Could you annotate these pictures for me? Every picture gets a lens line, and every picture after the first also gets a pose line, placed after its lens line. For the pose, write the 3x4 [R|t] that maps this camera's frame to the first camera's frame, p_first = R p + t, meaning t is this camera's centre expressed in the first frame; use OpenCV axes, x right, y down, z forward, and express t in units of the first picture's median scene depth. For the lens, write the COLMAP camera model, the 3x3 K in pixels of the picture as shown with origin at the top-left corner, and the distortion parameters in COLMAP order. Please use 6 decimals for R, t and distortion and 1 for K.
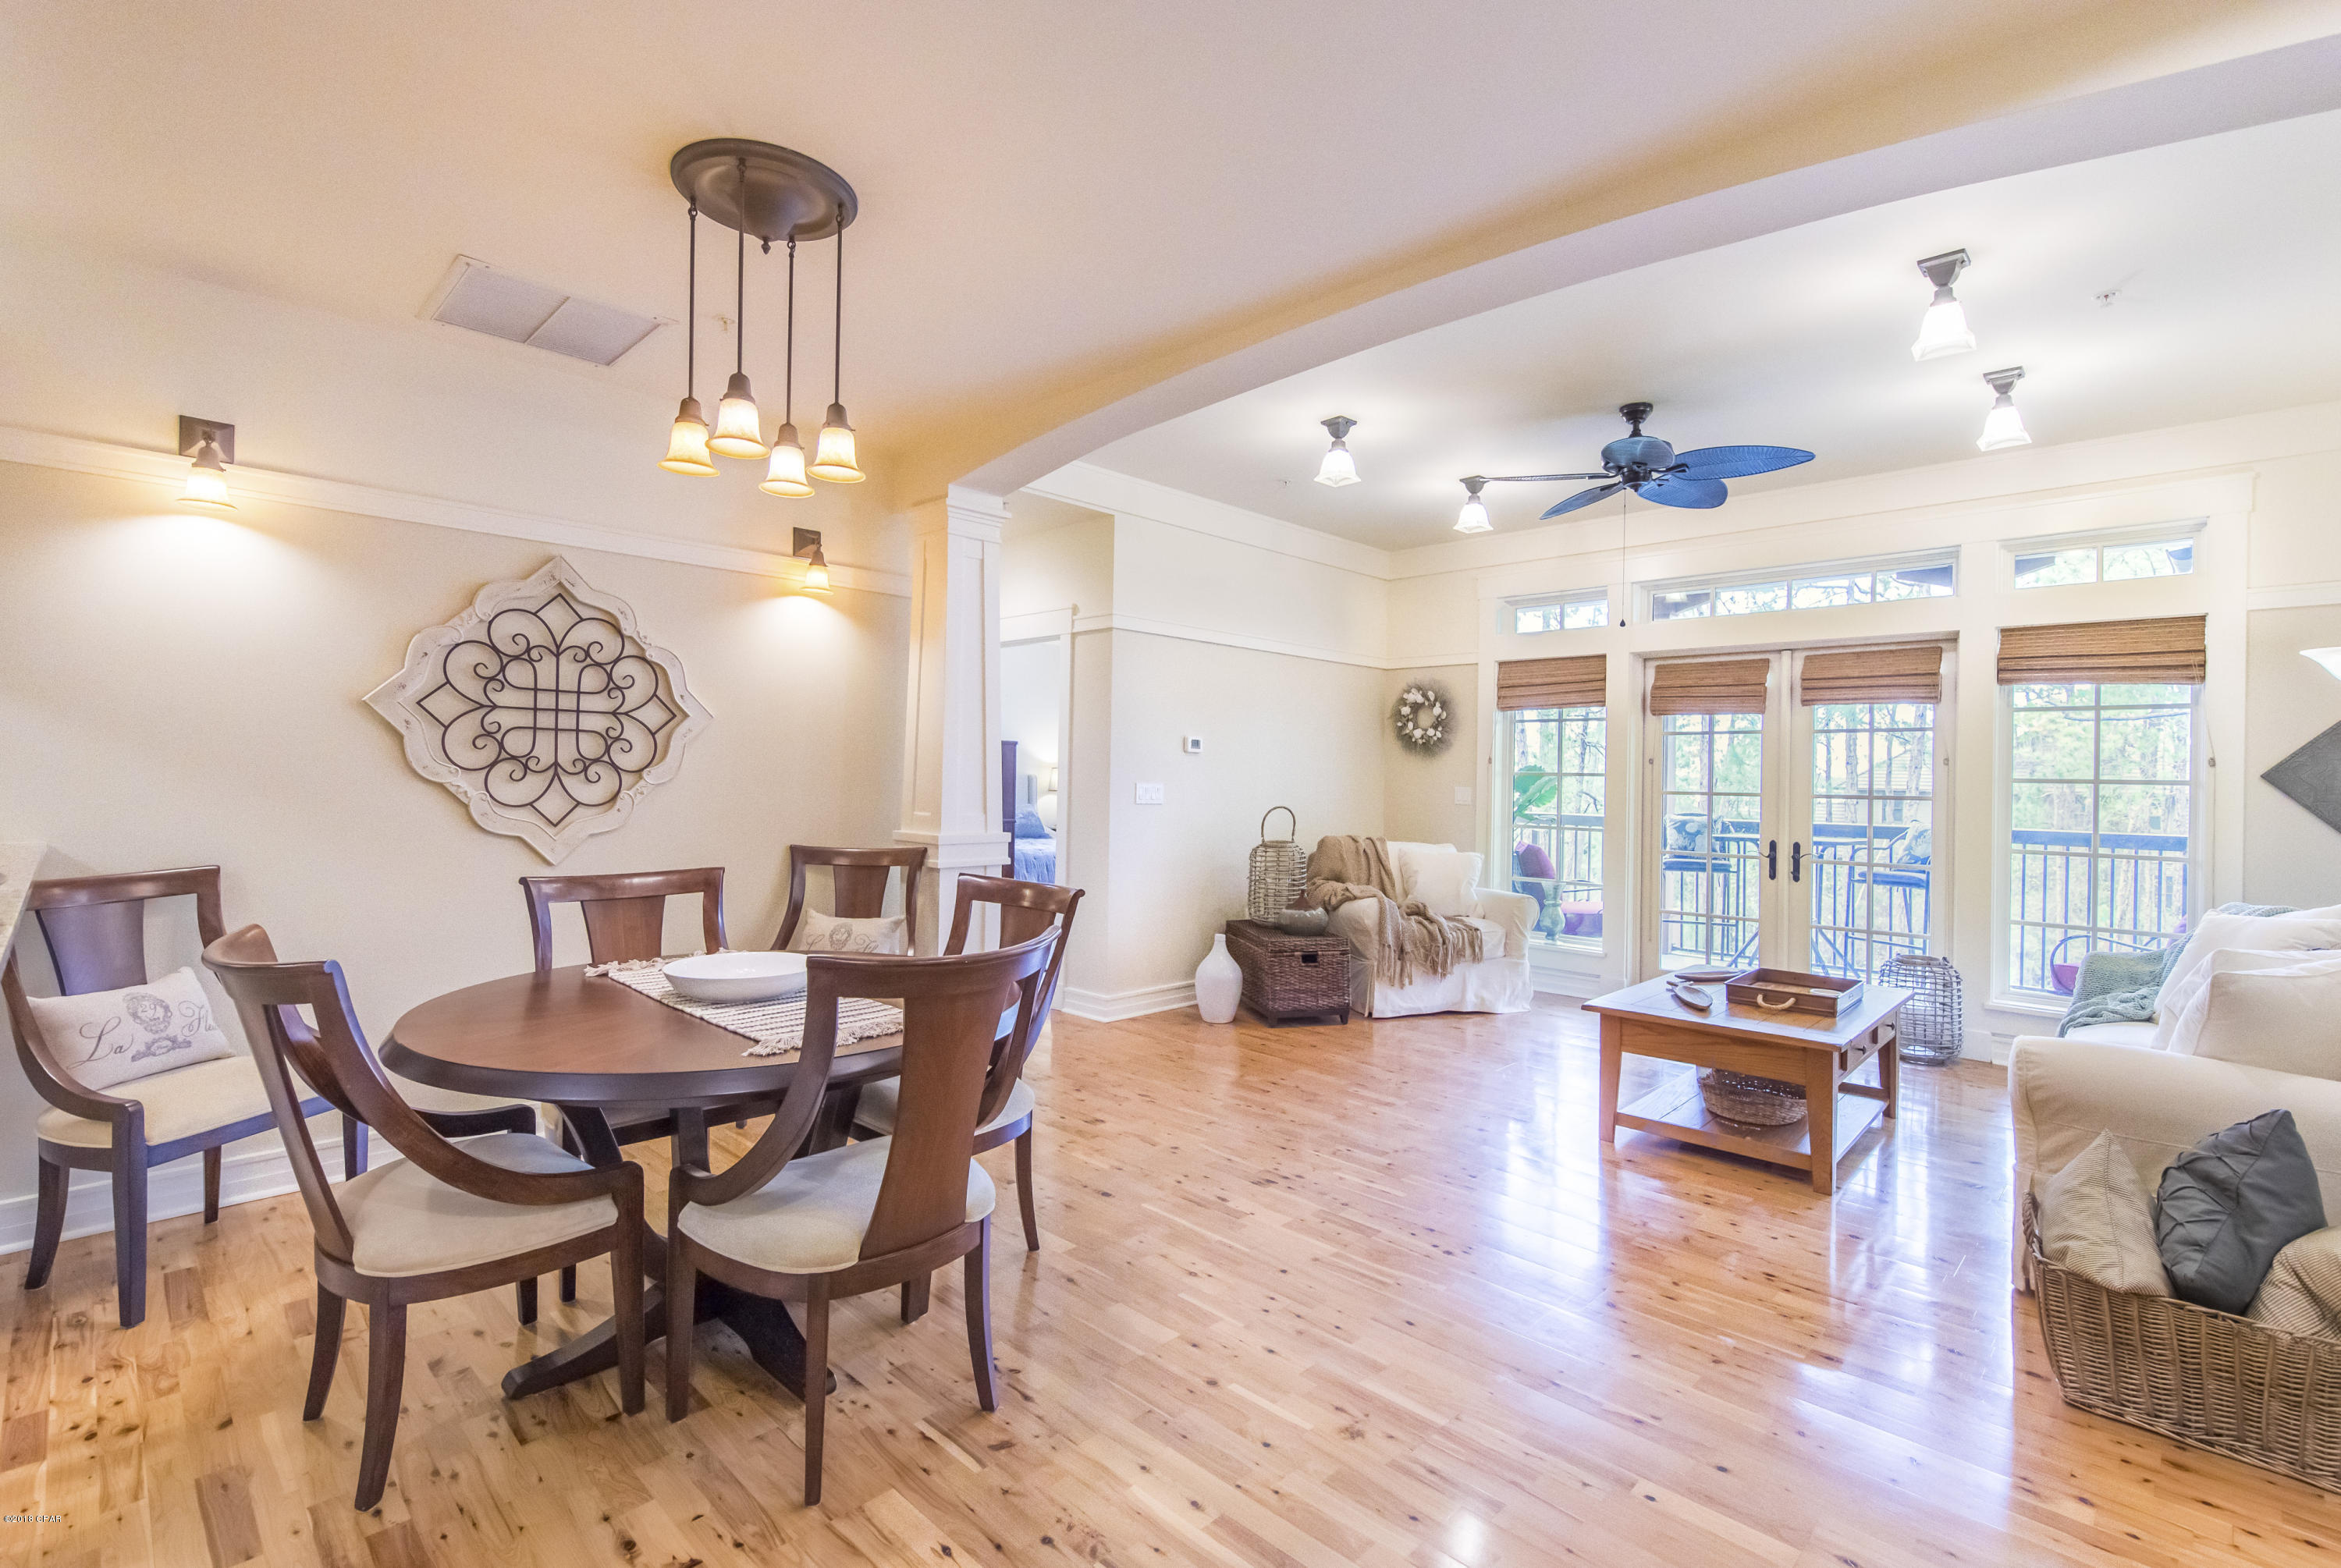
lens RADIAL K [[1085.2, 0, 1164.3], [0, 1085.2, 773.4], [0, 0, 1]] dist [0.002758, 0.000629]
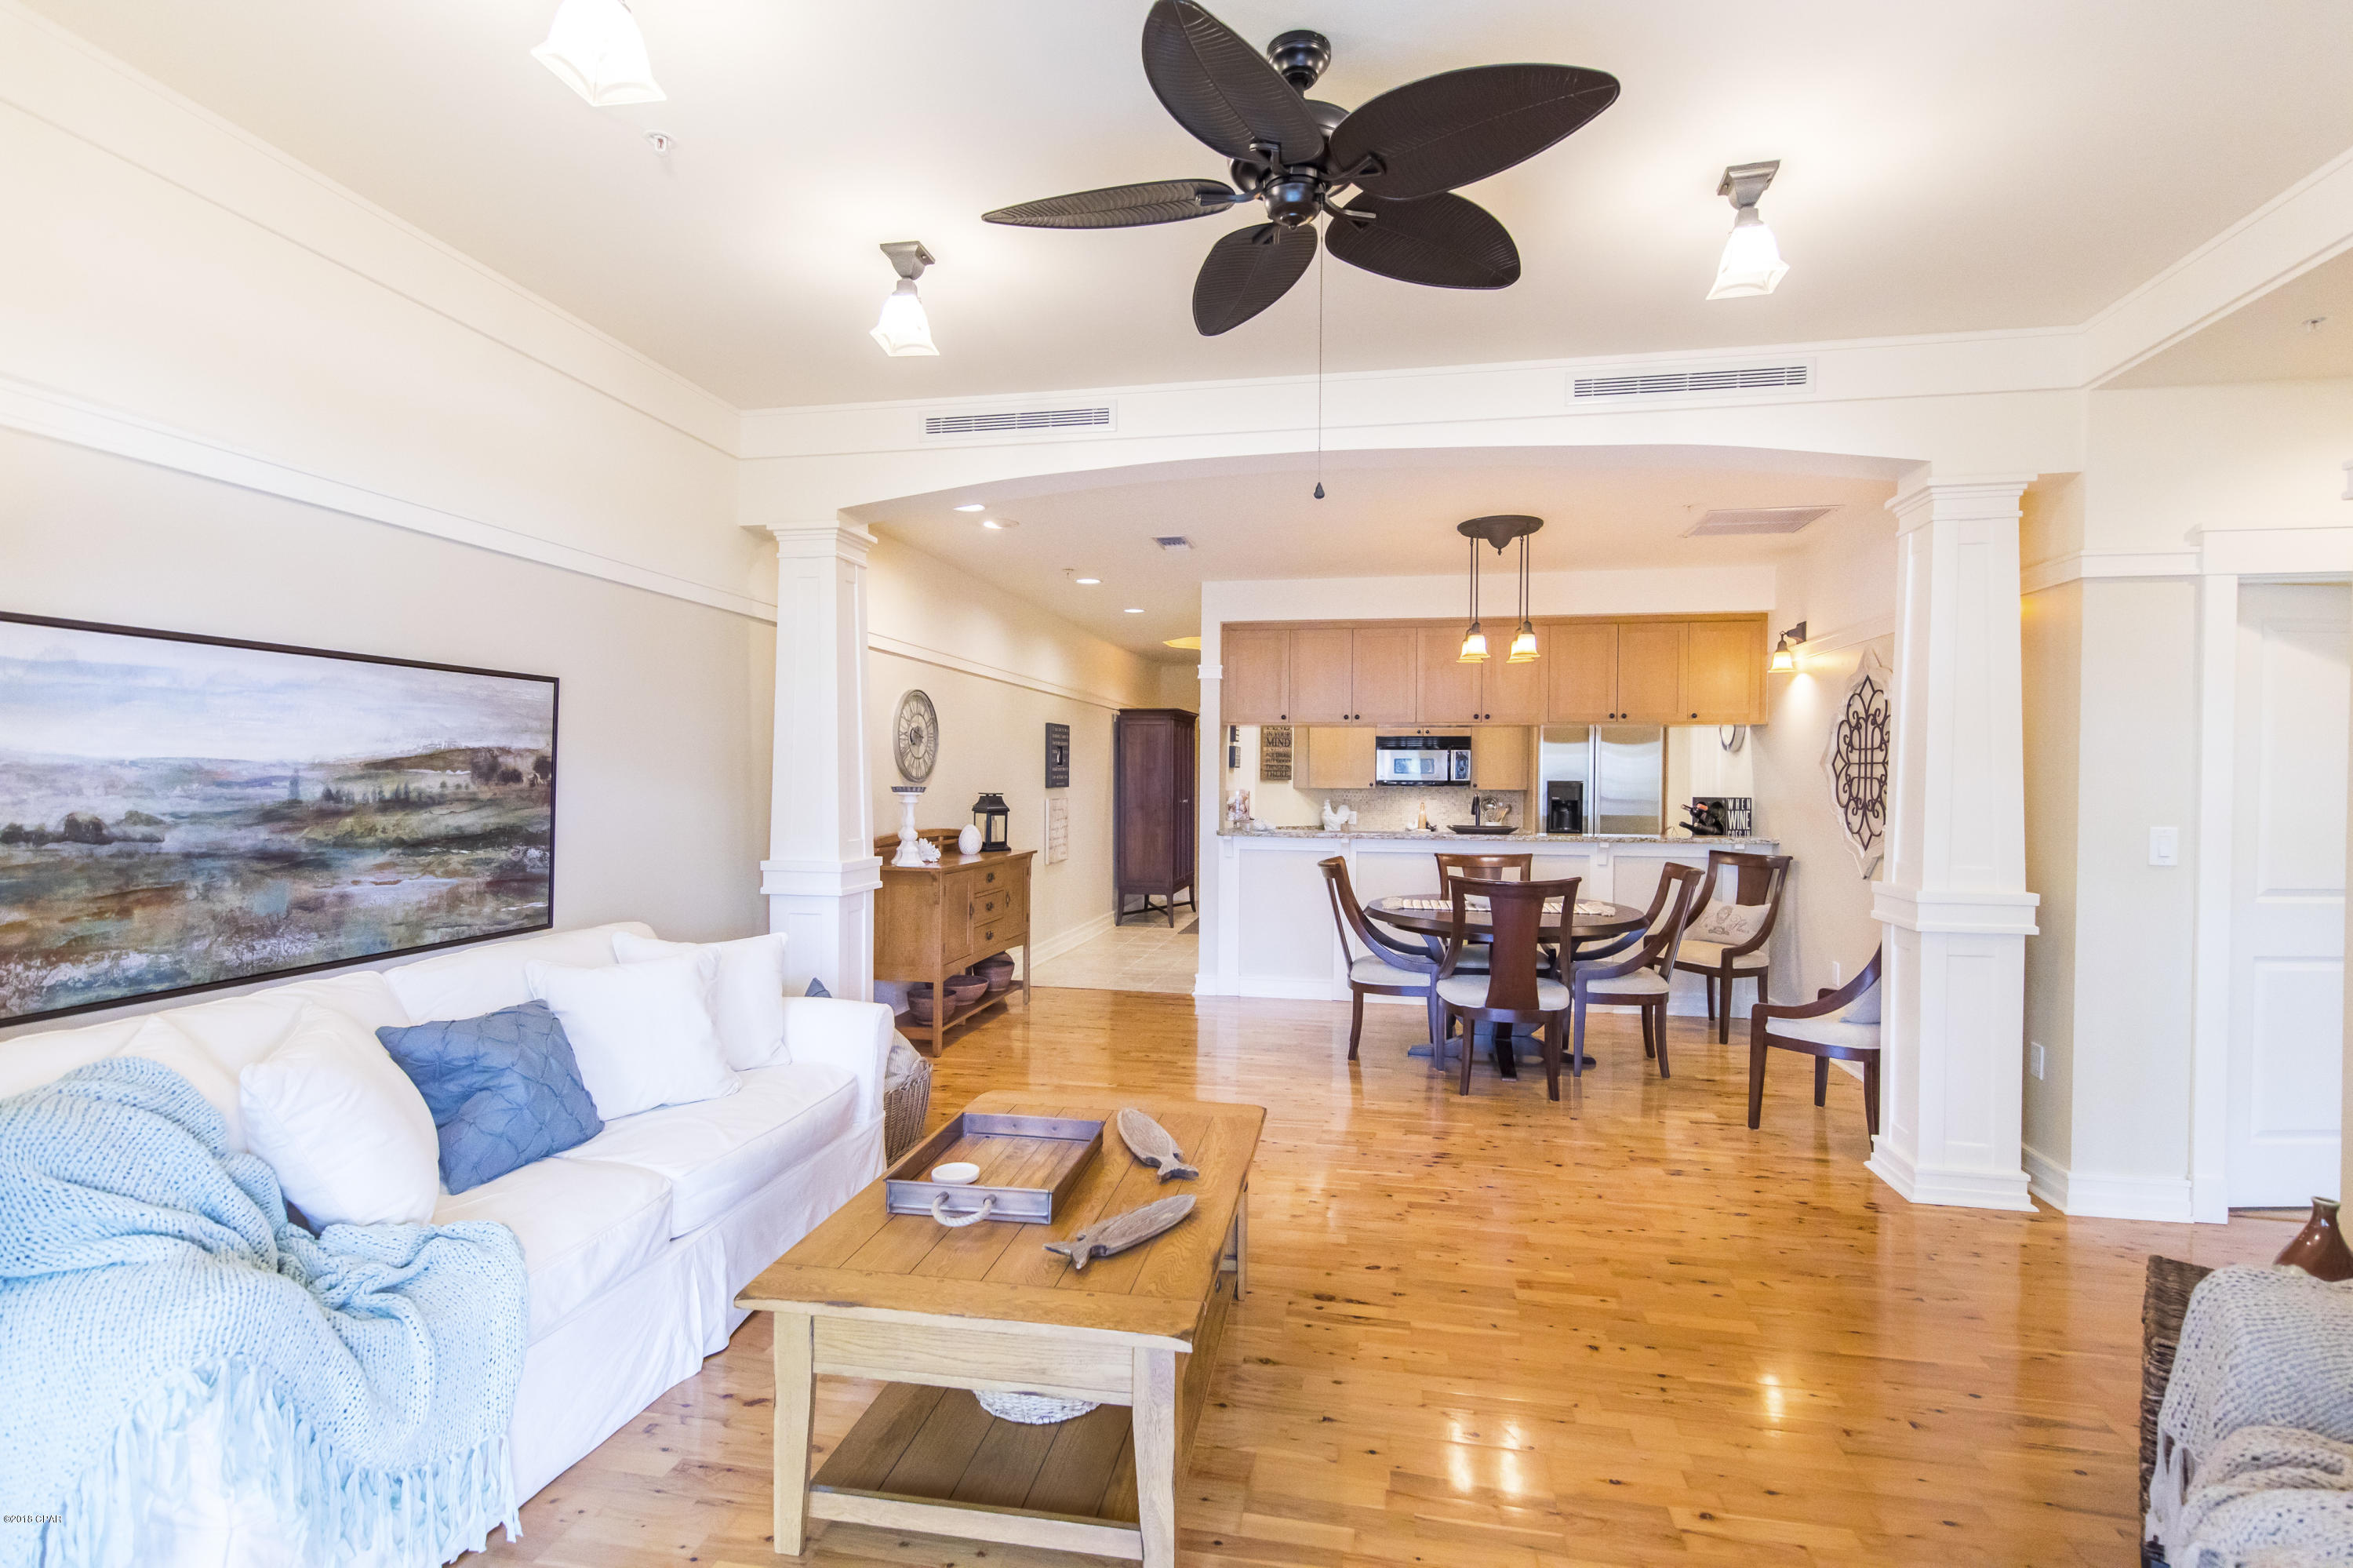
lens RADIAL K [[1104.1, 0, 1192.3], [0, 1104.1, 792.8], [0, 0, 1]] dist [0.004096, 0.000187]
pose [[-0.829577, -0.015192, -0.558185, 0.573988], [-0.020408, 0.999787, 0.003120, -0.006456], [0.558019, 0.013979, -0.829711, 1.070961]]
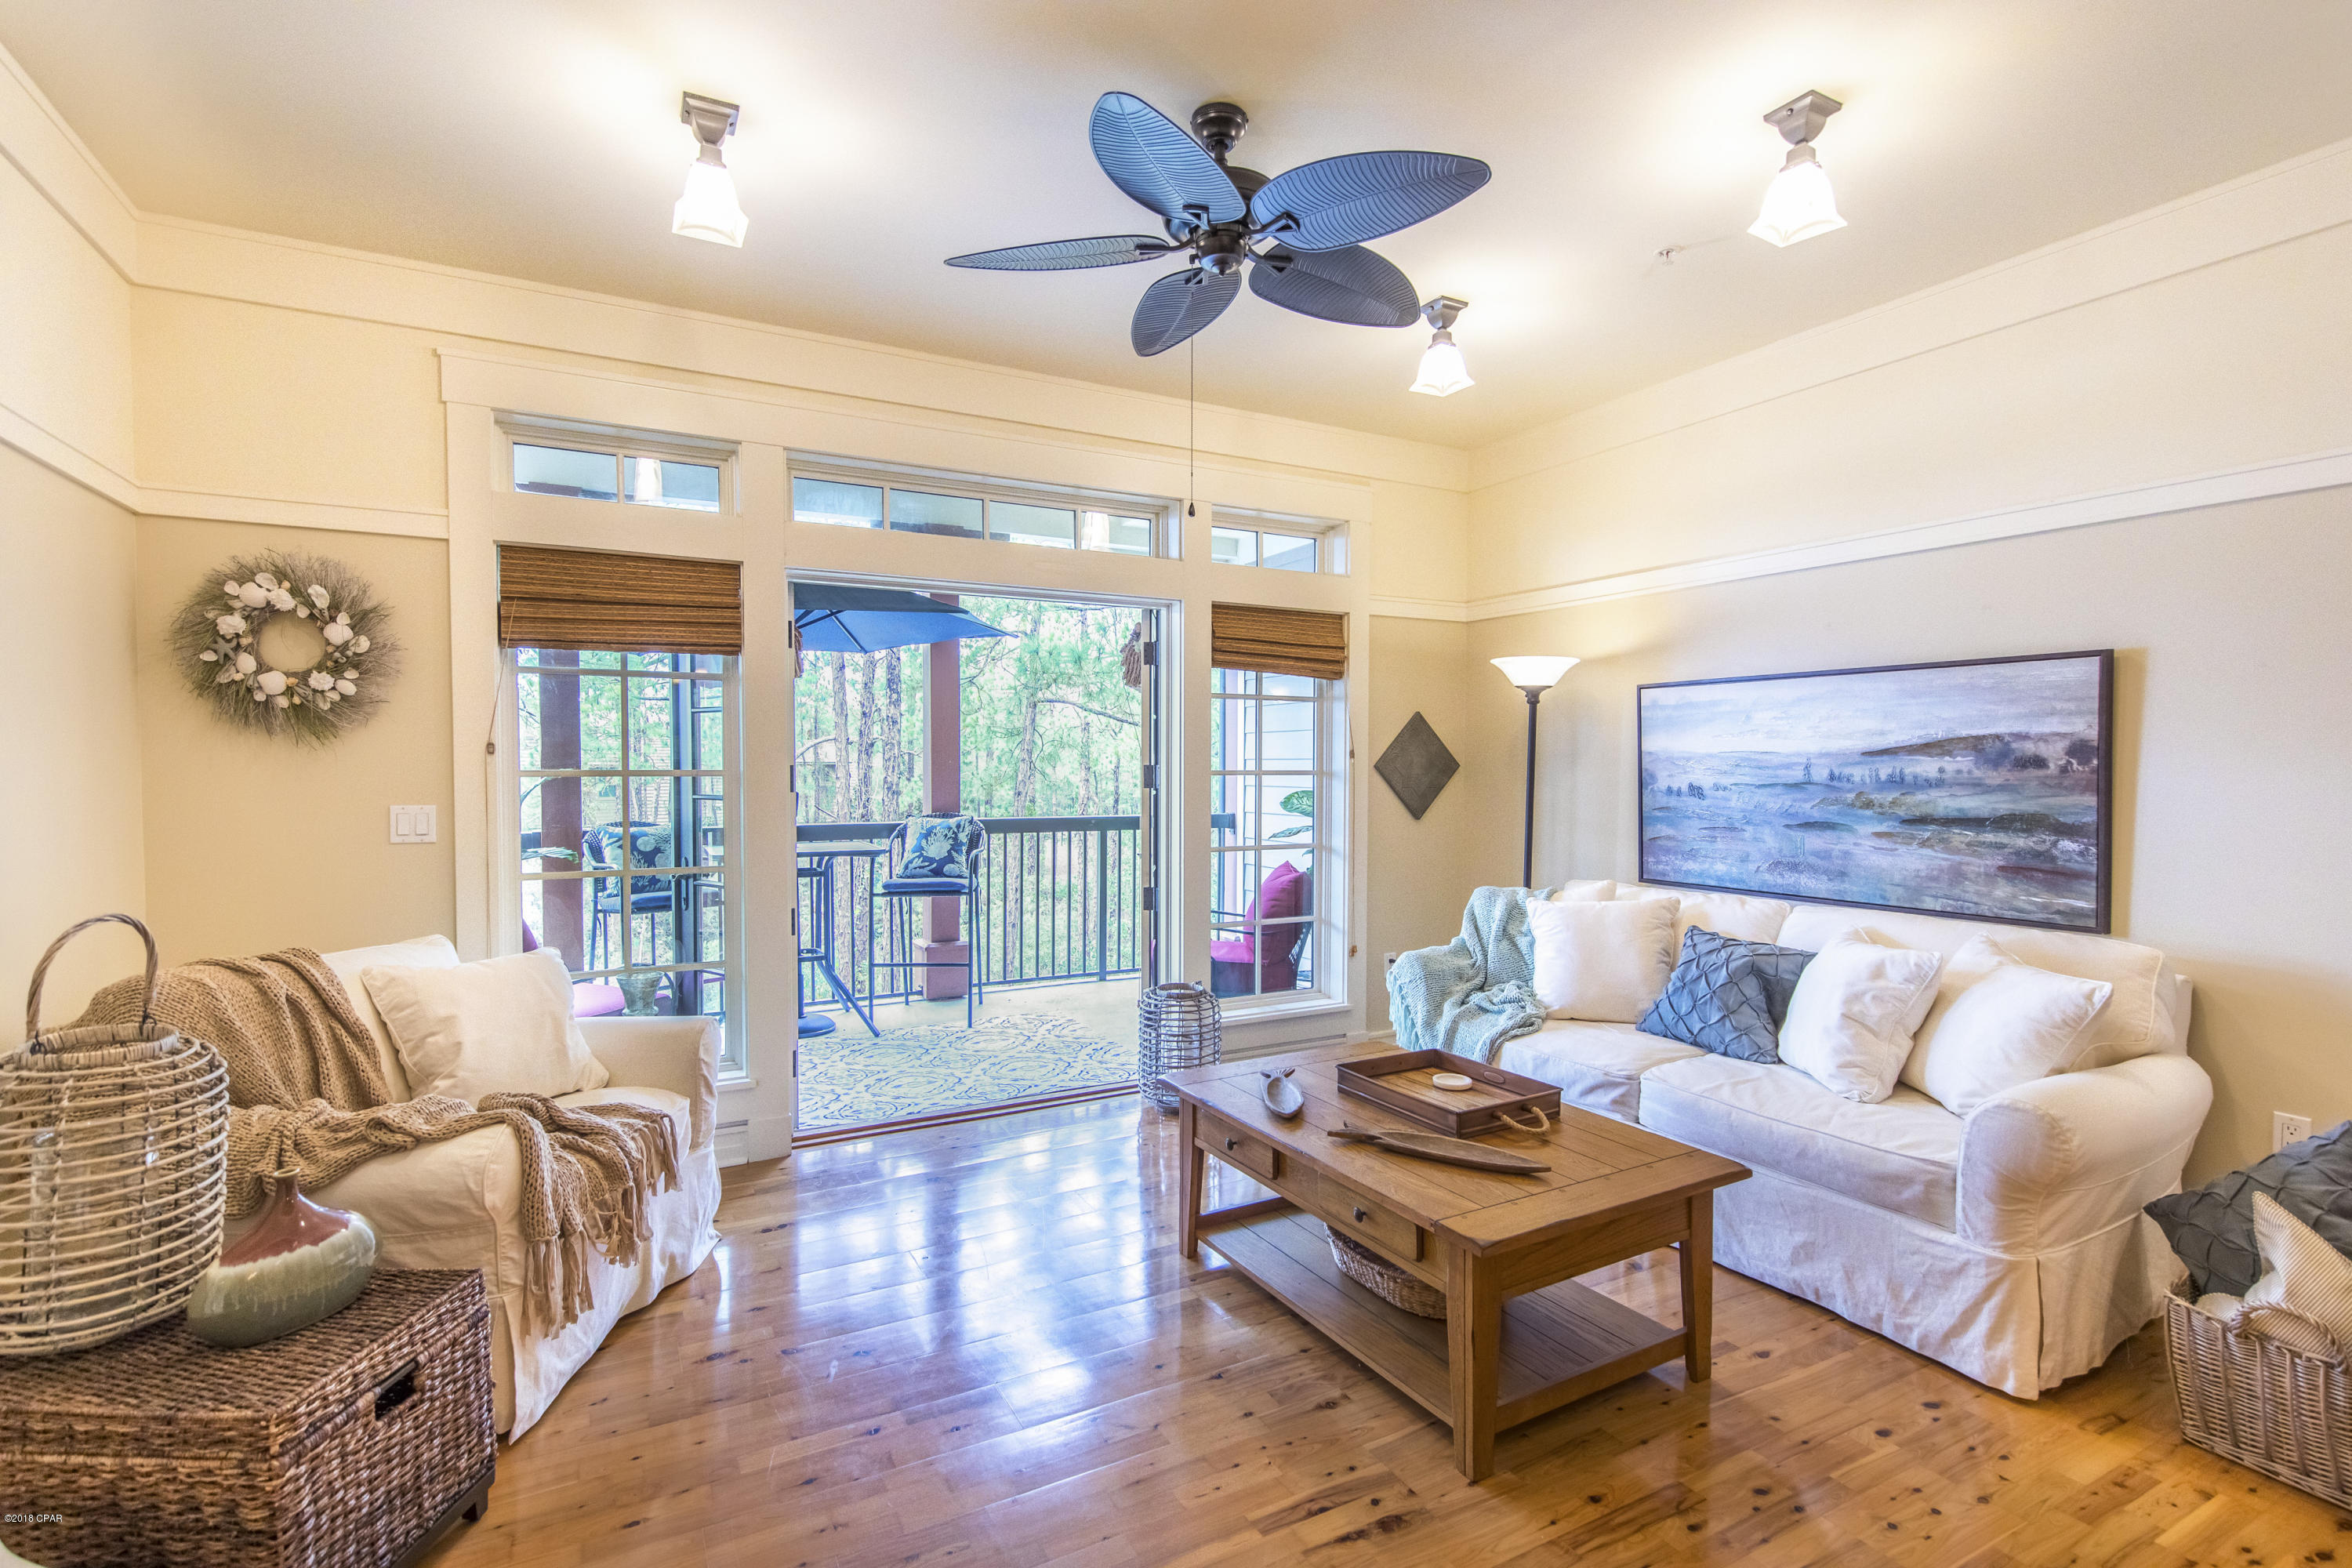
lens RADIAL K [[1103.6, 0, 1191.8], [0, 1103.6, 792.8], [0, 0, 1]] dist [0.004096, 0.000187]
pose [[0.283510, -0.042824, 0.958013, -0.095167], [0.000920, 0.999014, 0.044384, -0.015552], [-0.958969, -0.011702, 0.283270, 0.653715]]
